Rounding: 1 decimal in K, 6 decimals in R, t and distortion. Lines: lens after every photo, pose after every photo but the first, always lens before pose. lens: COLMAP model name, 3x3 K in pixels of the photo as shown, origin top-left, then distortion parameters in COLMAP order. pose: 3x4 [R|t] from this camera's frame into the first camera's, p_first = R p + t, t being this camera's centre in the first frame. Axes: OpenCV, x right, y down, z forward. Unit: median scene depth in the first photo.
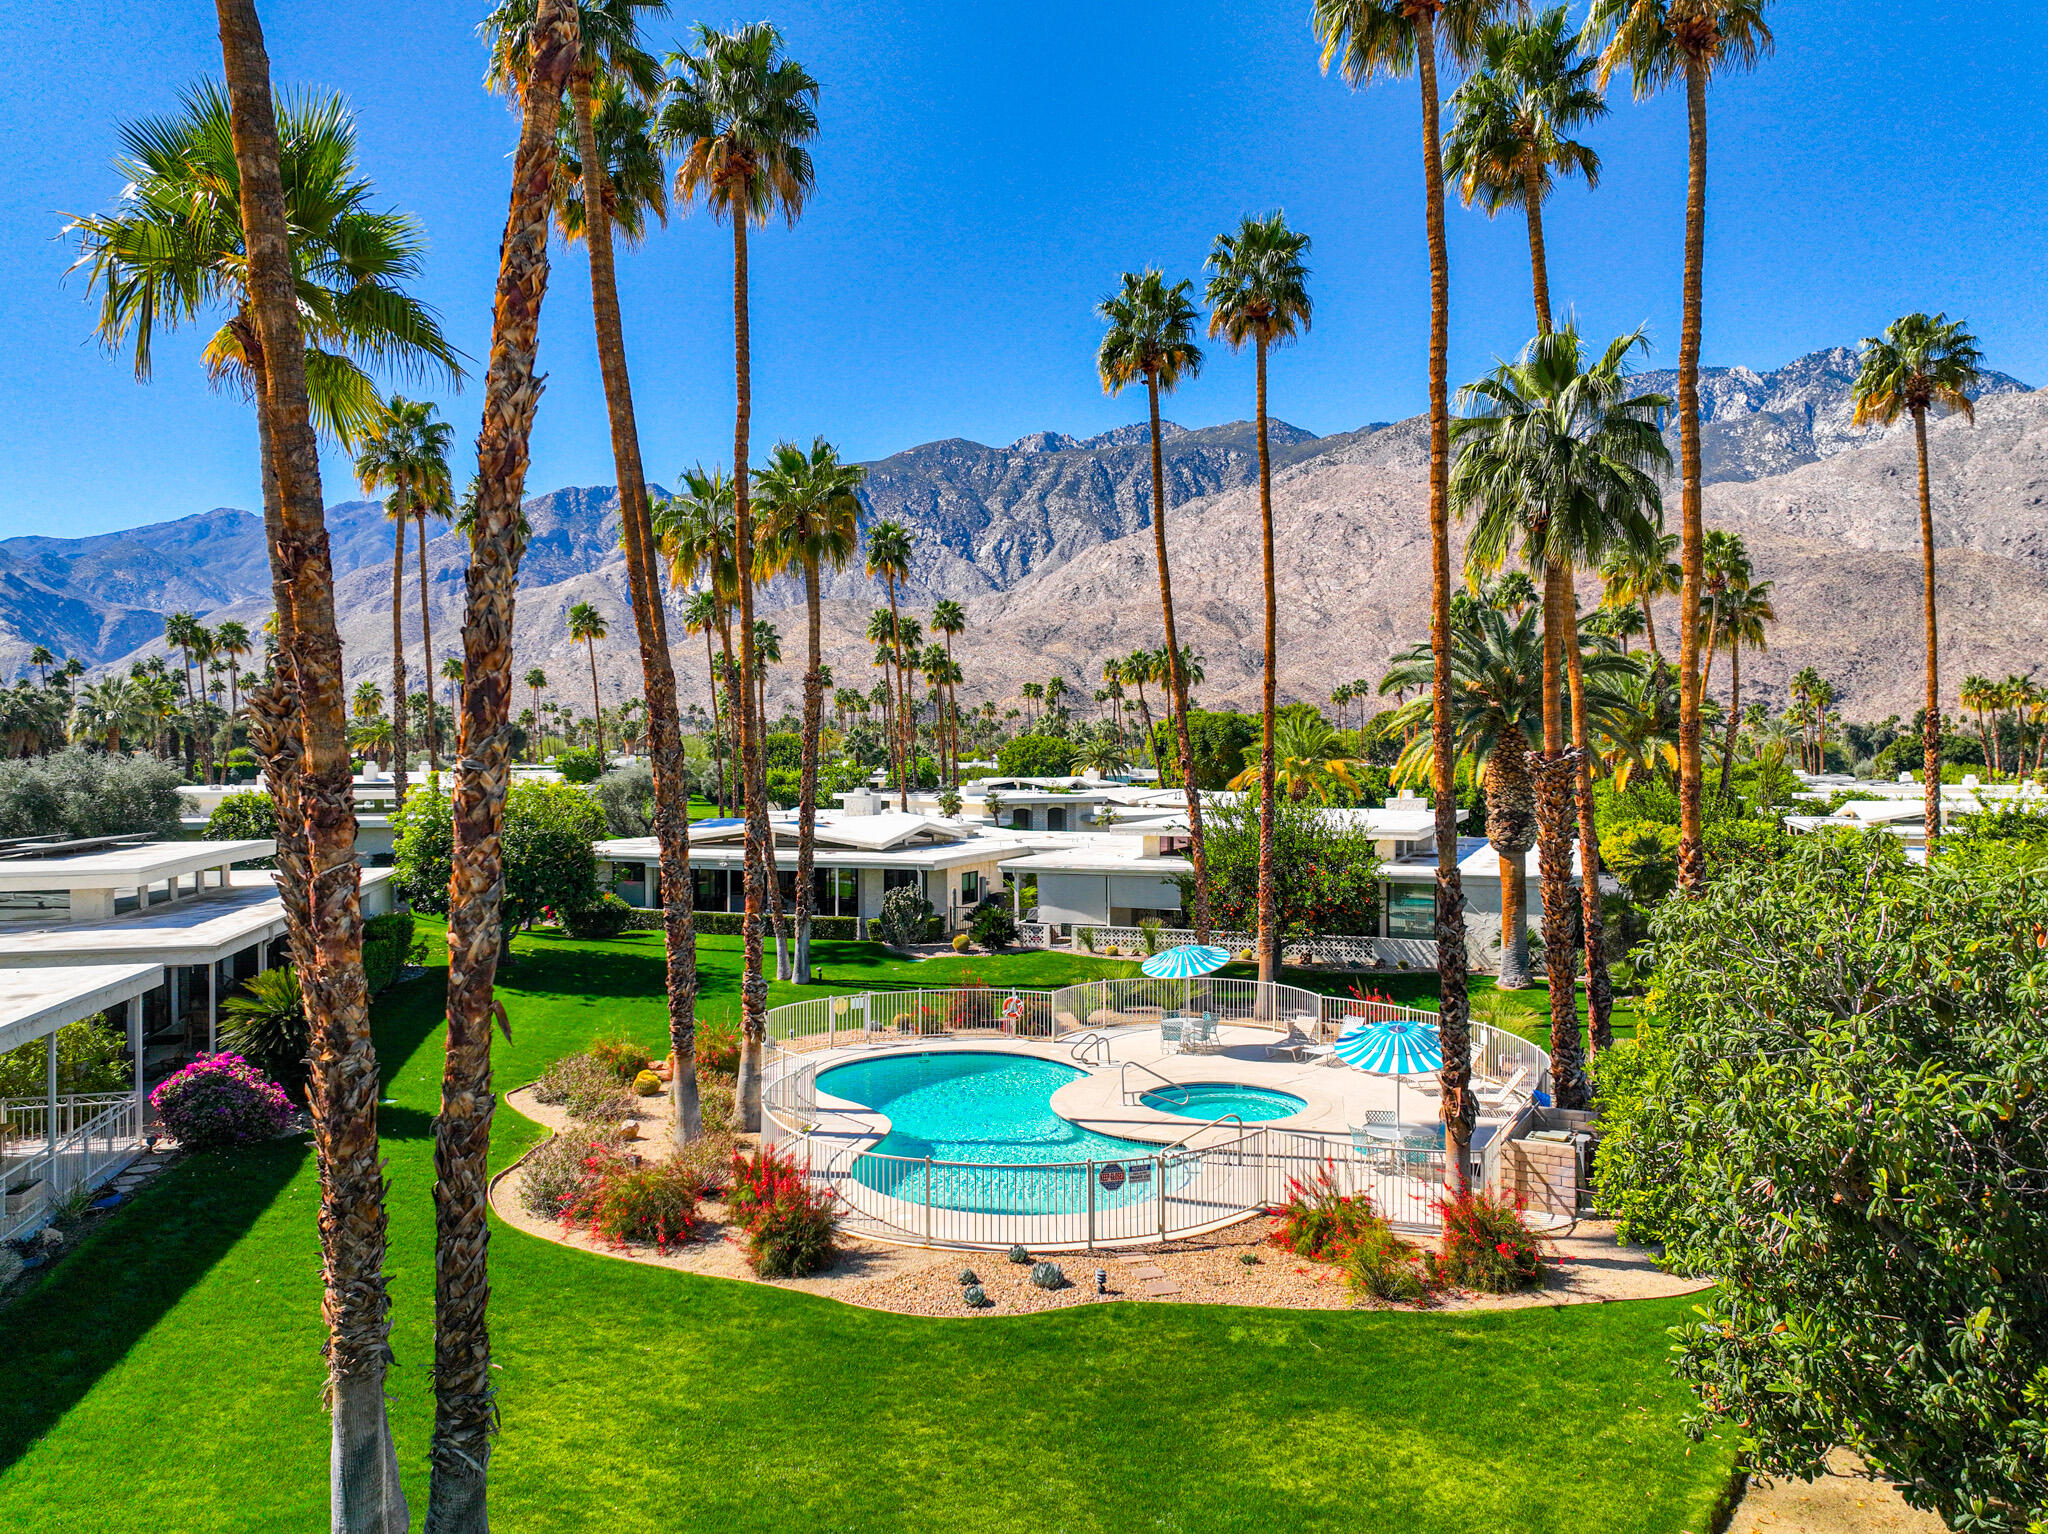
lens RADIAL K [[1432.0, 0, 1020.4], [0, 1432.0, 771.6], [0, 0, 1]] dist [0.003427, 0.007980]
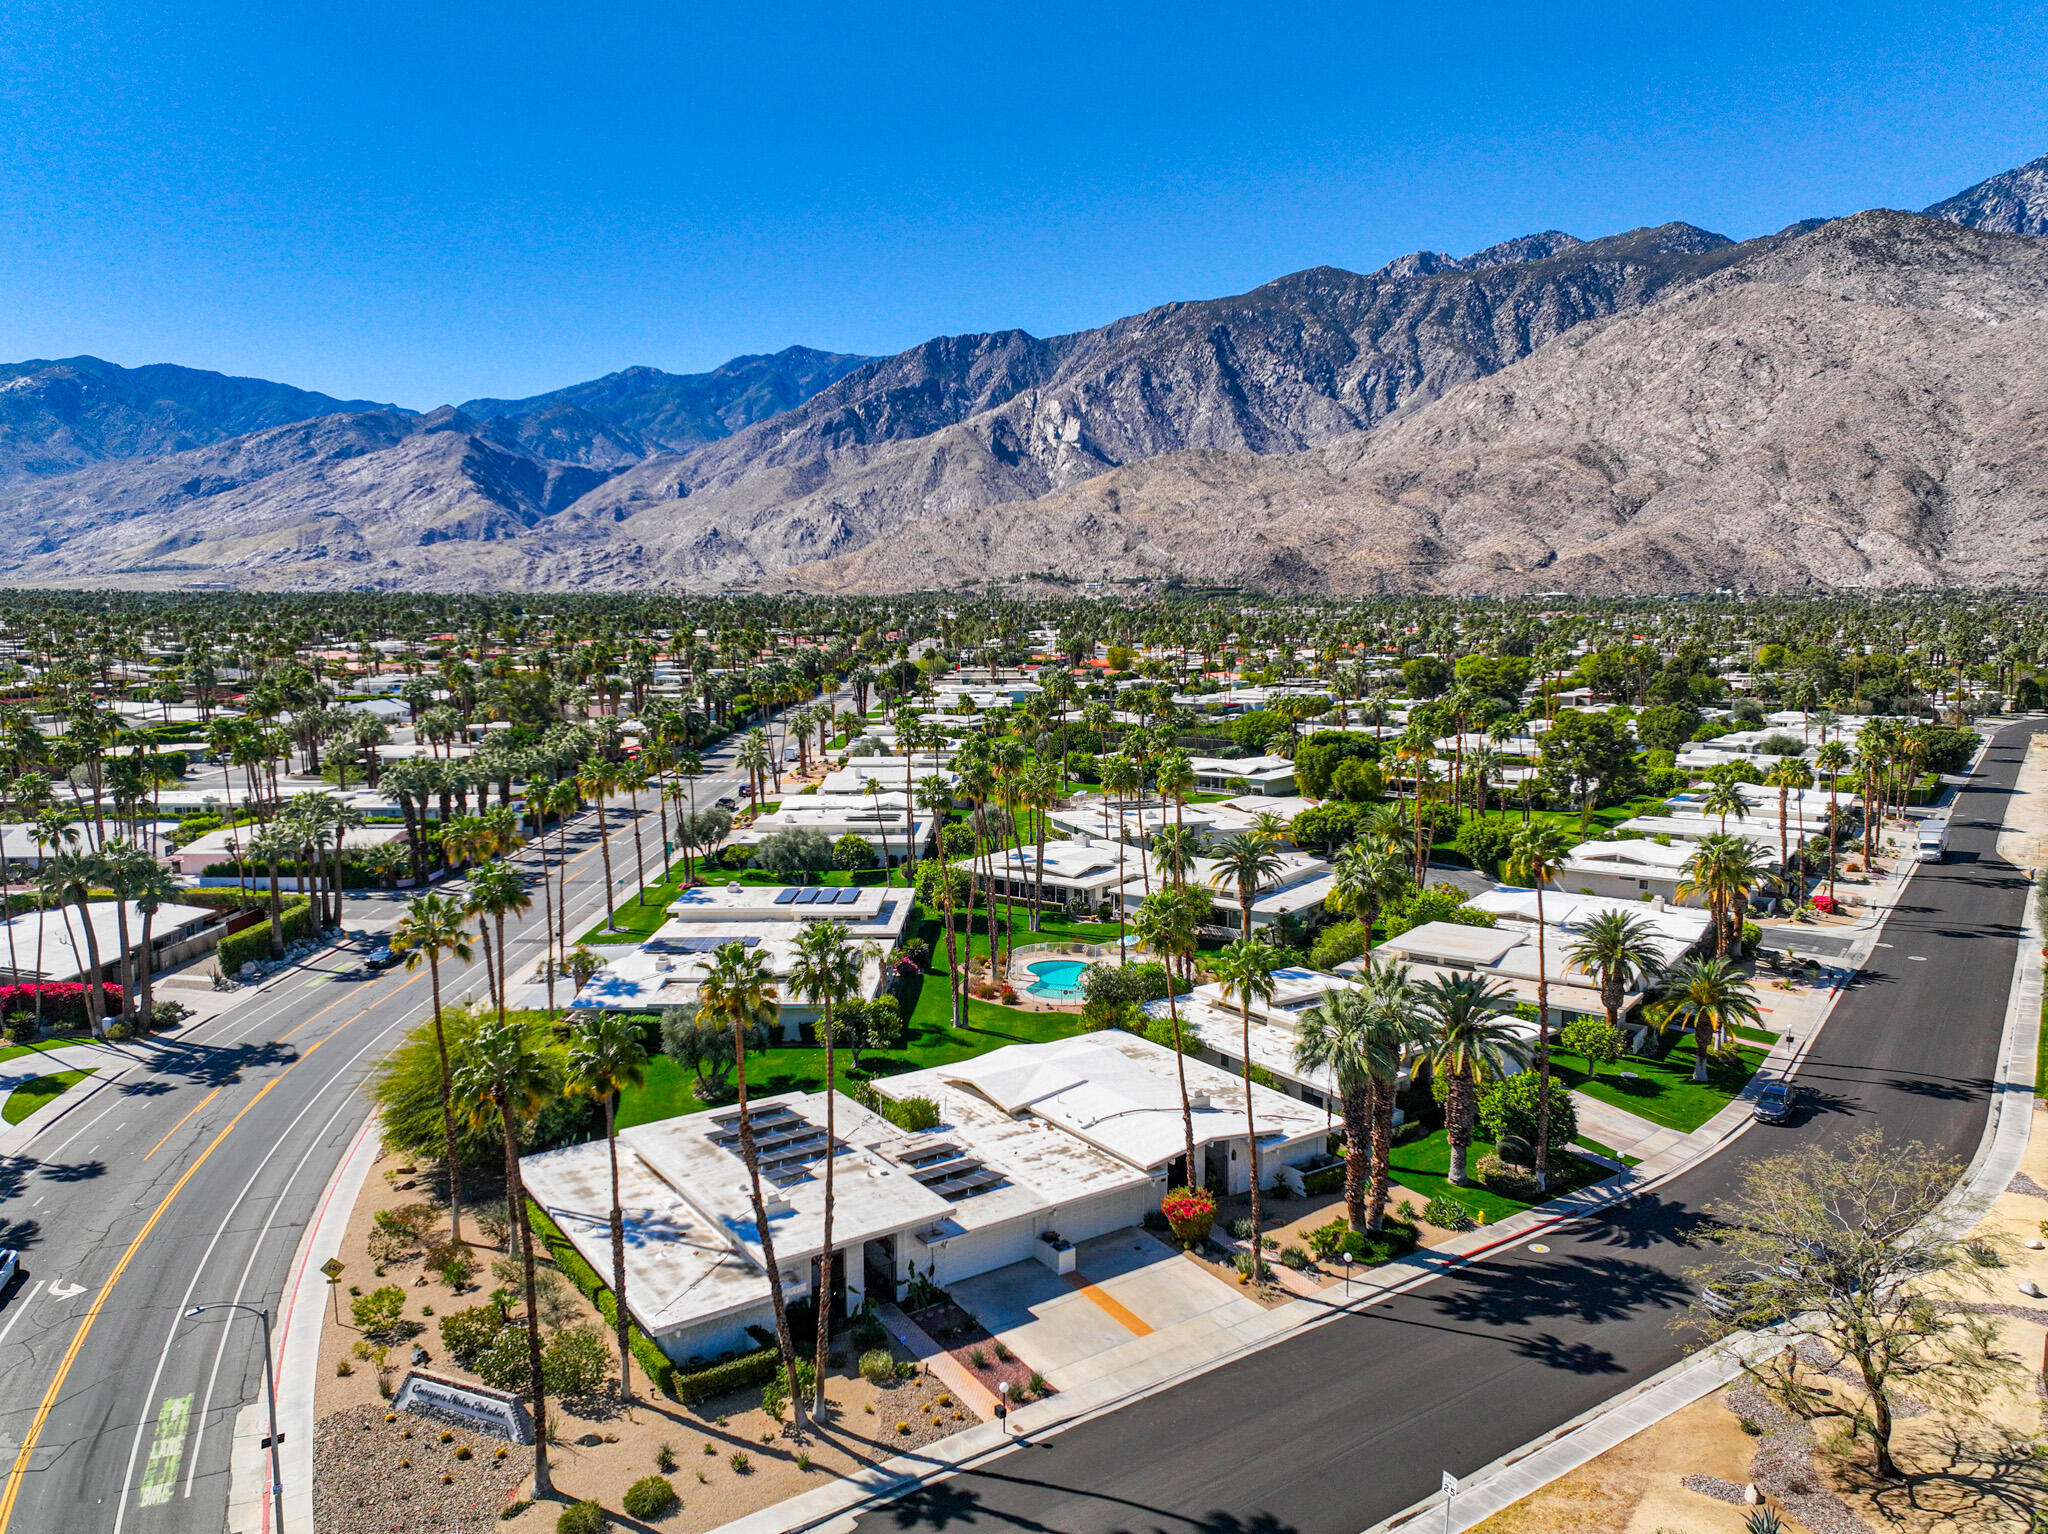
lens RADIAL K [[1432.0, 0, 1018.8], [0, 1432.0, 764.9], [0, 0, 1]] dist [0.003427, 0.007980]
pose [[0.968791, 0.029434, -0.246124, 1.200785], [-0.002477, 0.994025, 0.109126, -1.170865], [0.247866, -0.105111, 0.963075, -4.198748]]
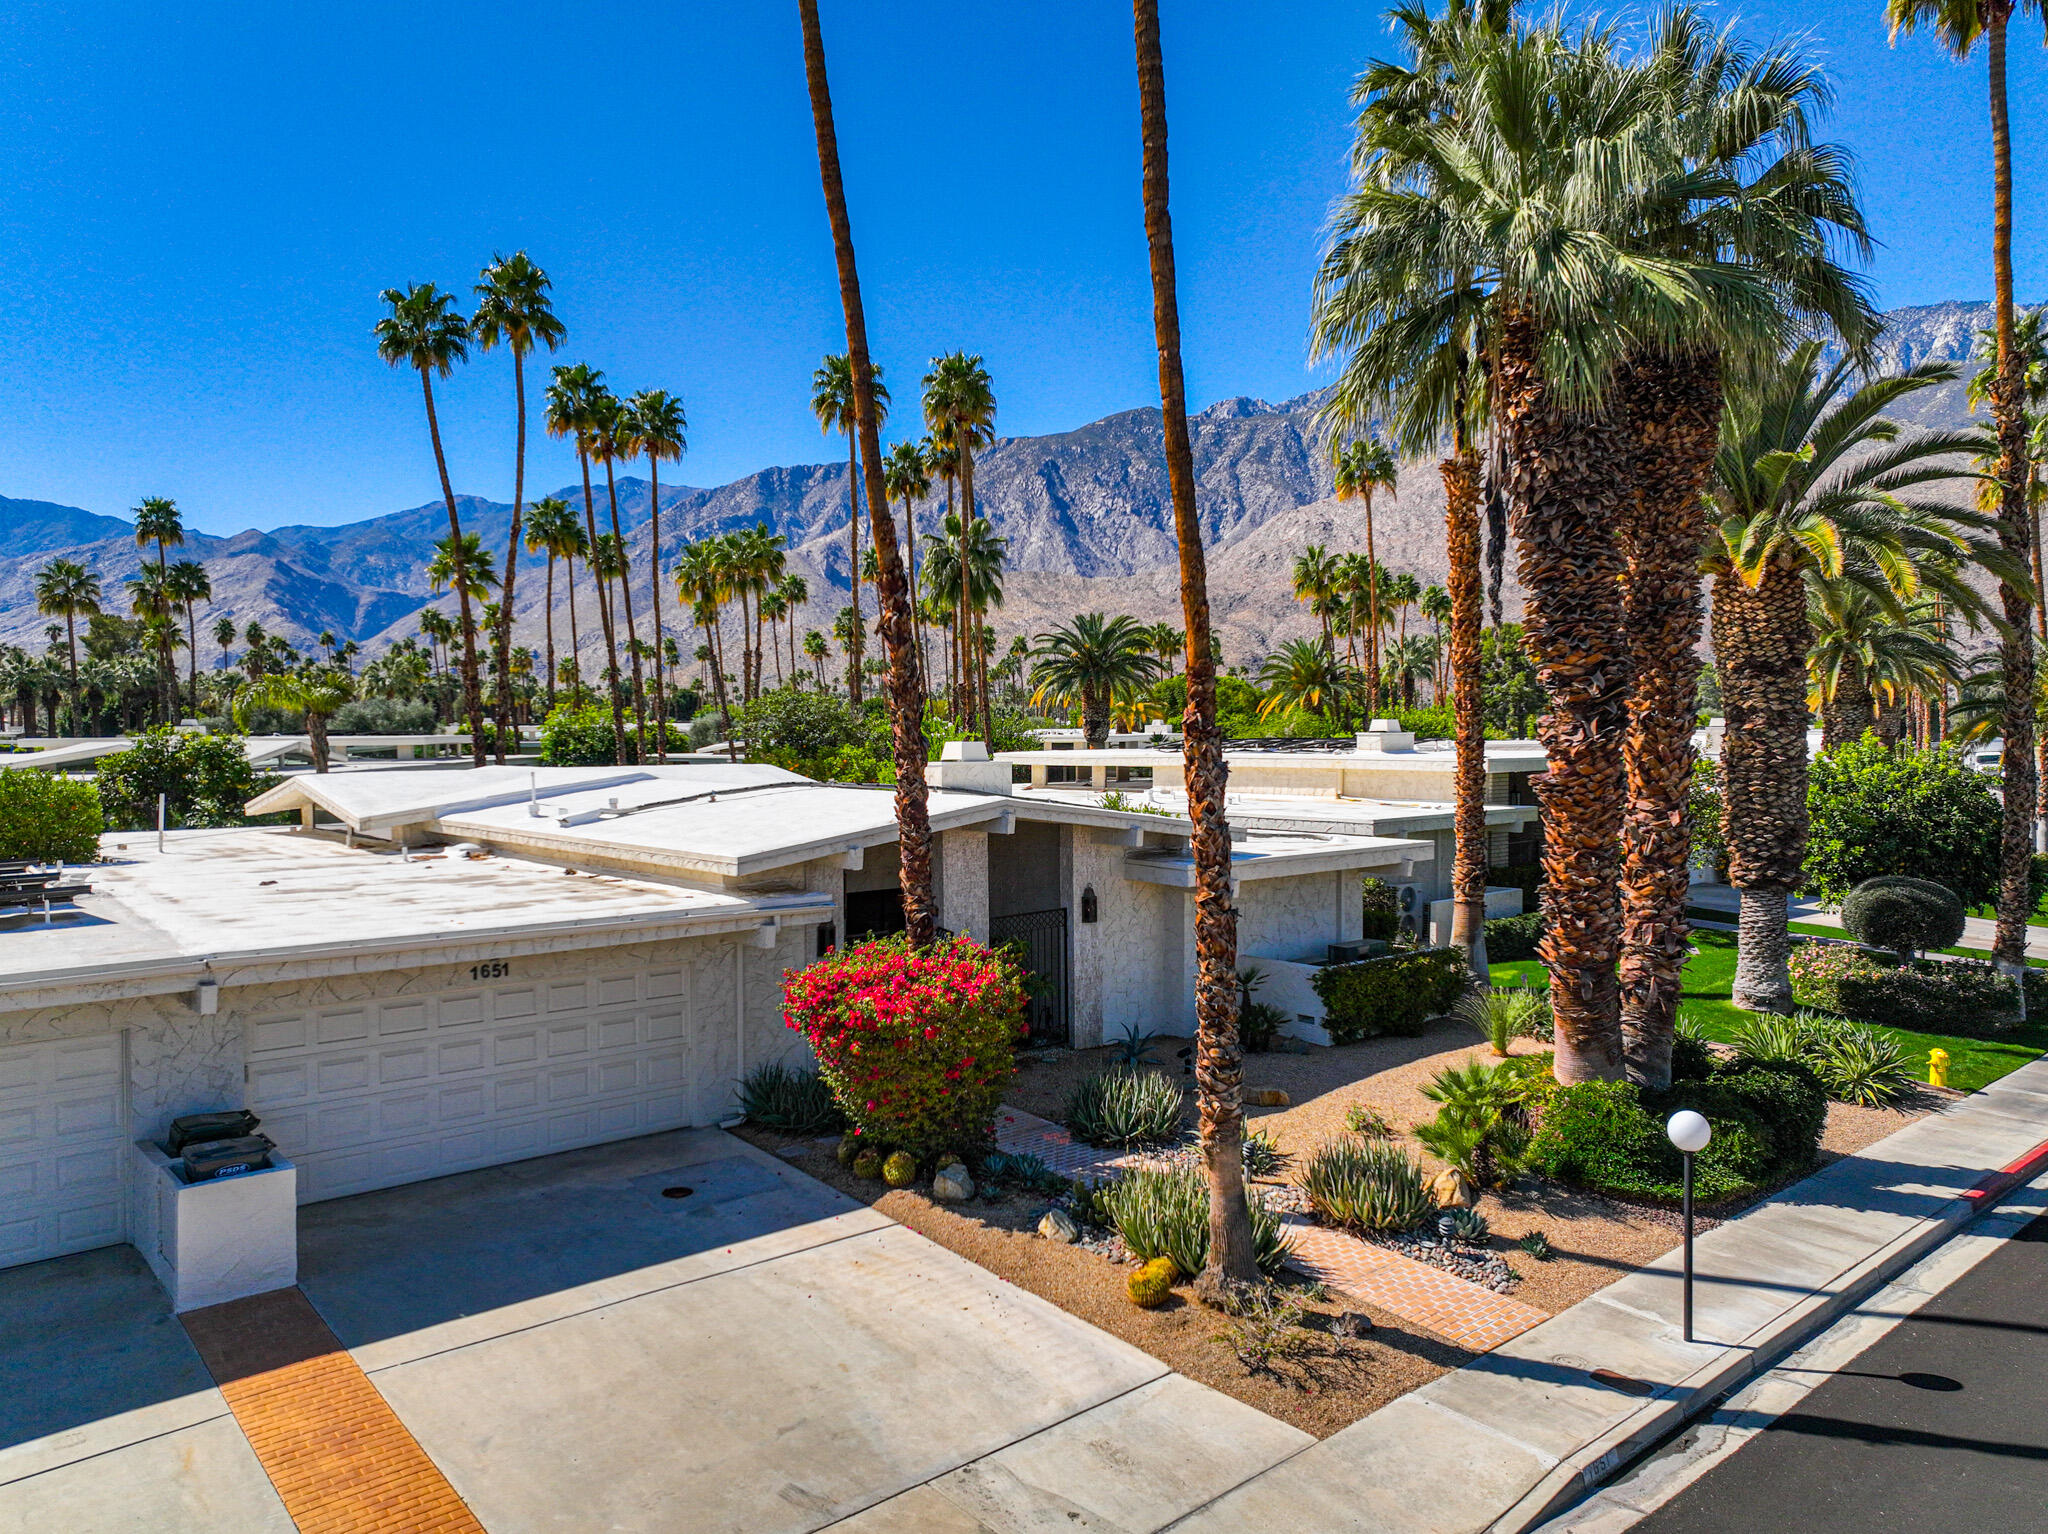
lens RADIAL K [[1432.0, 0, 1019.1], [0, 1432.0, 762.7], [0, 0, 1]] dist [0.003427, 0.007980]
pose [[0.990637, 0.000574, -0.136524, 0.953563], [0.001479, 0.999887, 0.014934, 0.106317], [0.136517, -0.014996, 0.990524, -1.690605]]
